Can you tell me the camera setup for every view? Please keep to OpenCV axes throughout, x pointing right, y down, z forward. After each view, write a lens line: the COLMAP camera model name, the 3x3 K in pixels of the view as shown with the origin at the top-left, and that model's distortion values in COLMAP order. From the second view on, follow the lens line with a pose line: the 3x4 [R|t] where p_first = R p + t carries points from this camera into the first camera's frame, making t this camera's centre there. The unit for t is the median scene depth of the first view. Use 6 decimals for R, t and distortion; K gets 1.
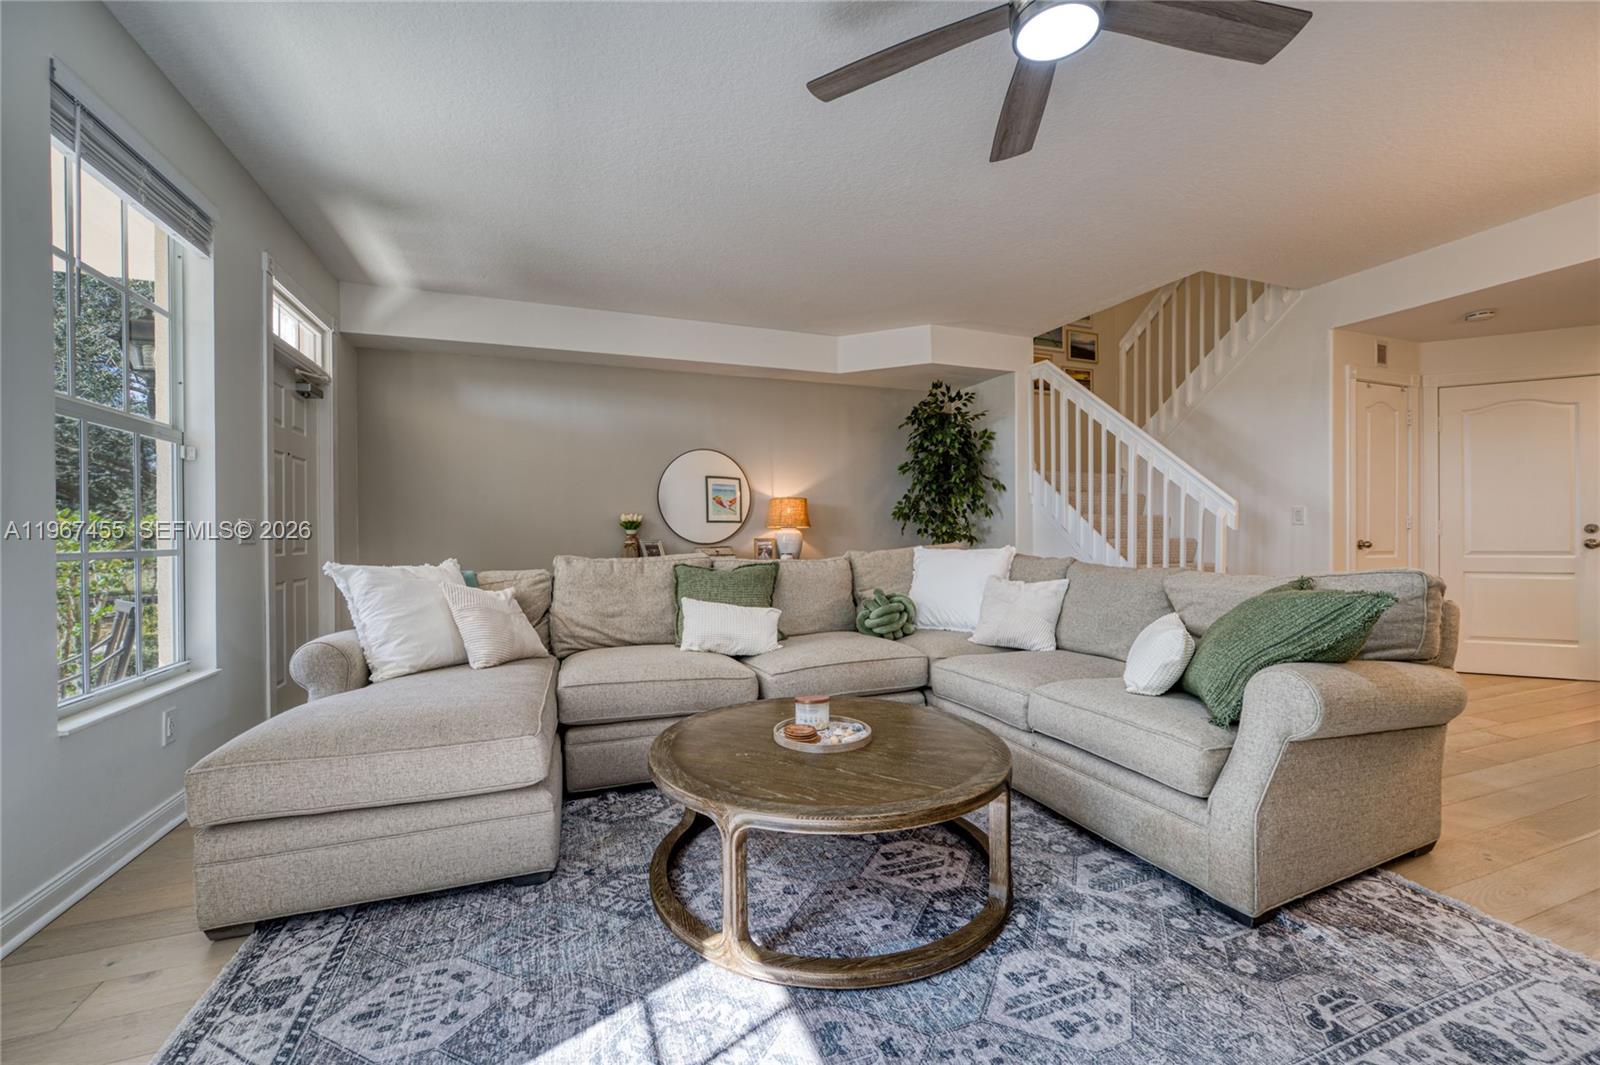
lens RADIAL K [[636.1, 0, 792.8], [0, 636.1, 526.7], [0, 0, 1]] dist [-0.011522, 0.004950]
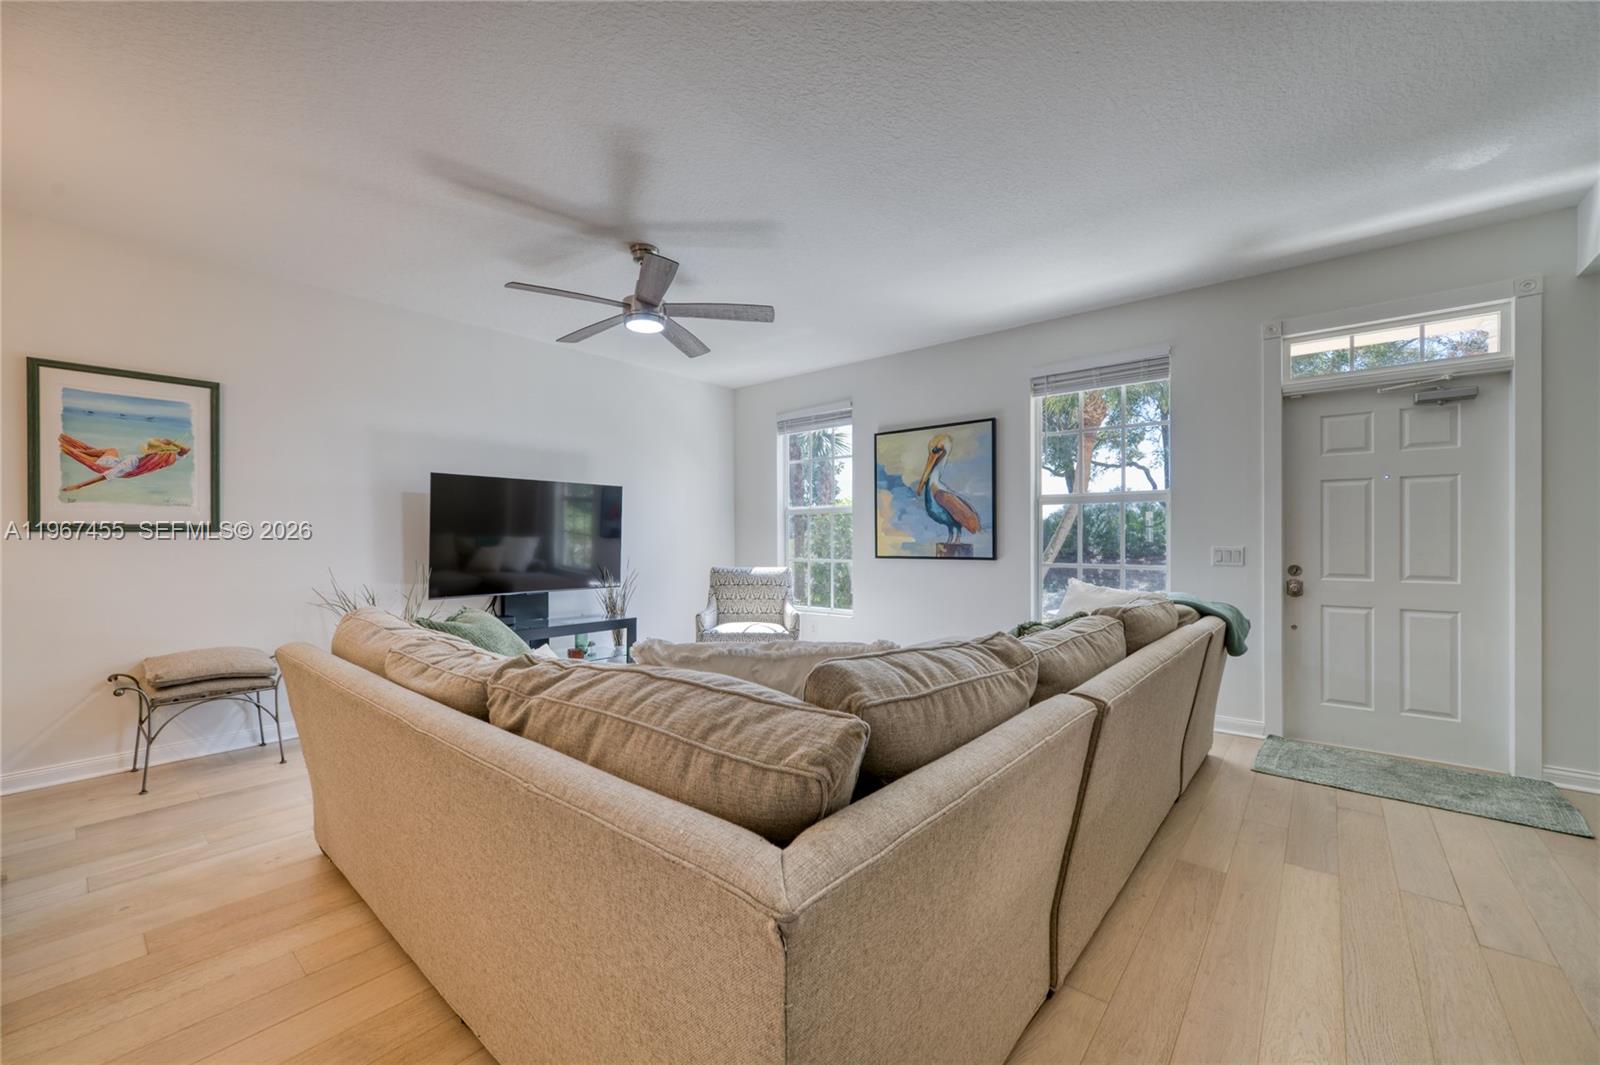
lens RADIAL K [[631.1, 0, 802.6], [0, 631.1, 539.3], [0, 0, 1]] dist [-0.015092, 0.005473]
pose [[-0.865739, 0.011362, -0.500367, 0.927017], [0.014707, 0.999888, -0.002742, -0.063788], [0.500280, -0.009732, -0.865809, 2.826841]]
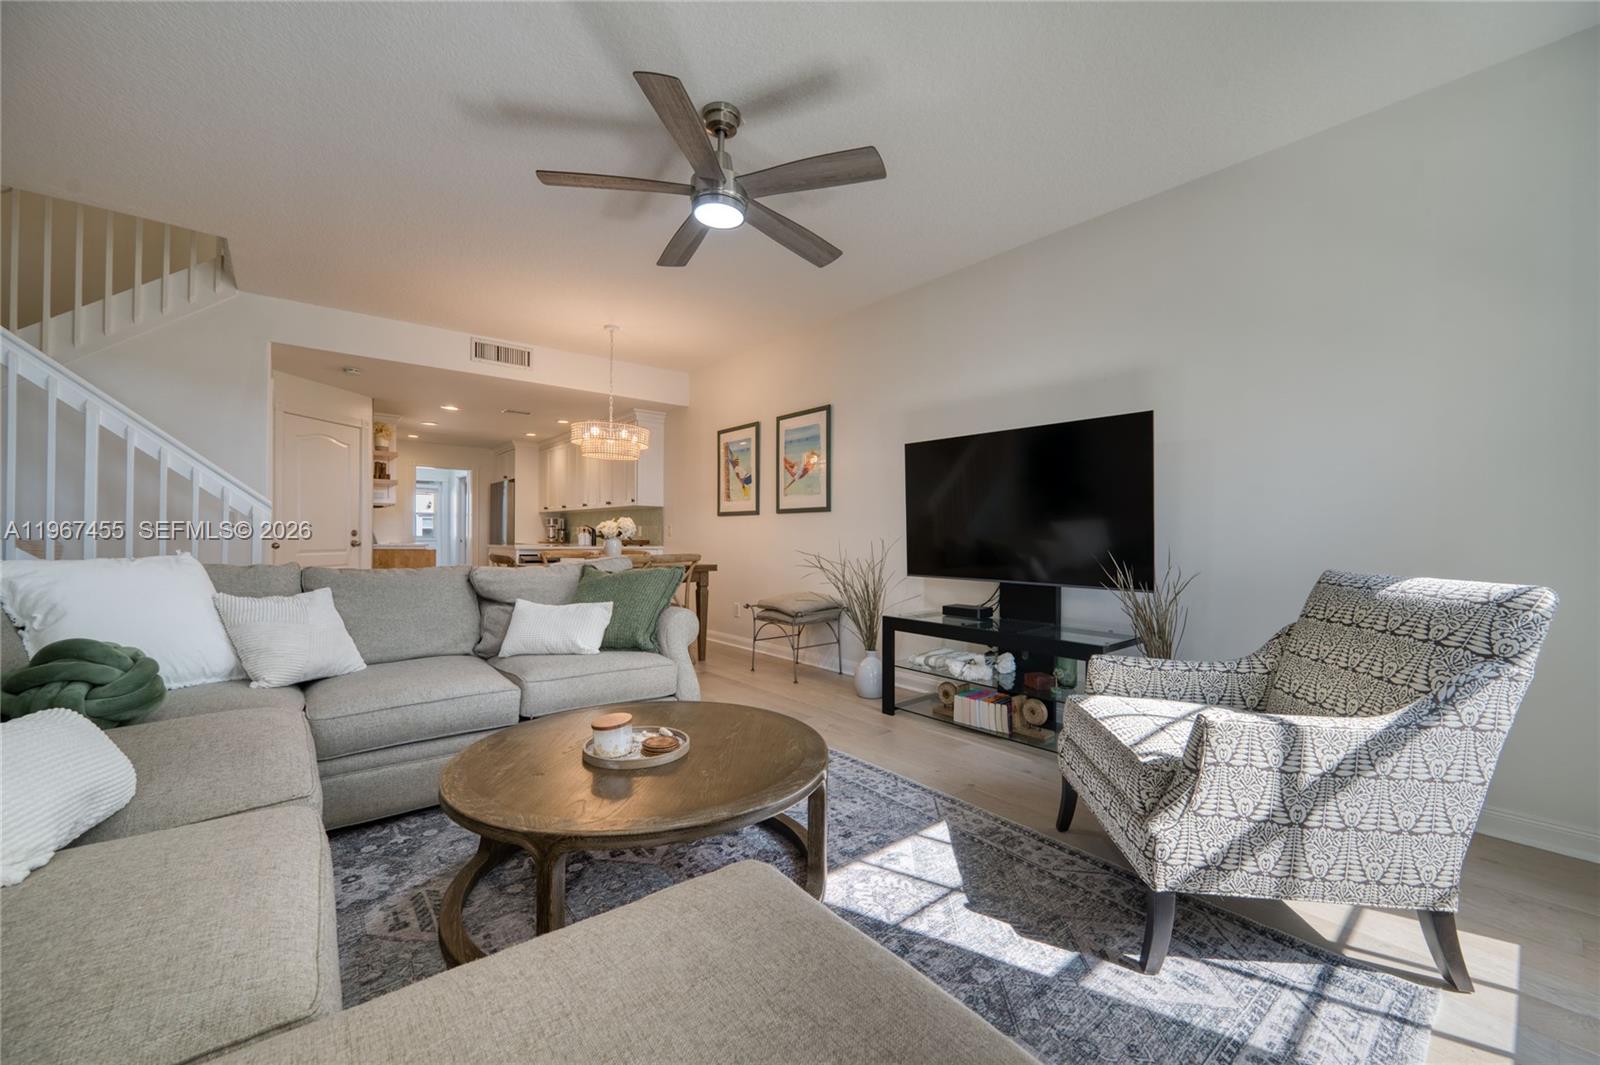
lens RADIAL K [[620.6, 0, 802.6], [0, 620.6, 539.2], [0, 0, 1]] dist [-0.018937, 0.007192]
pose [[-0.336417, 0.000587, 0.941713, -1.002375], [-0.016021, 0.999852, -0.006347, 0.022010], [-0.941577, -0.017223, -0.336358, 1.215888]]
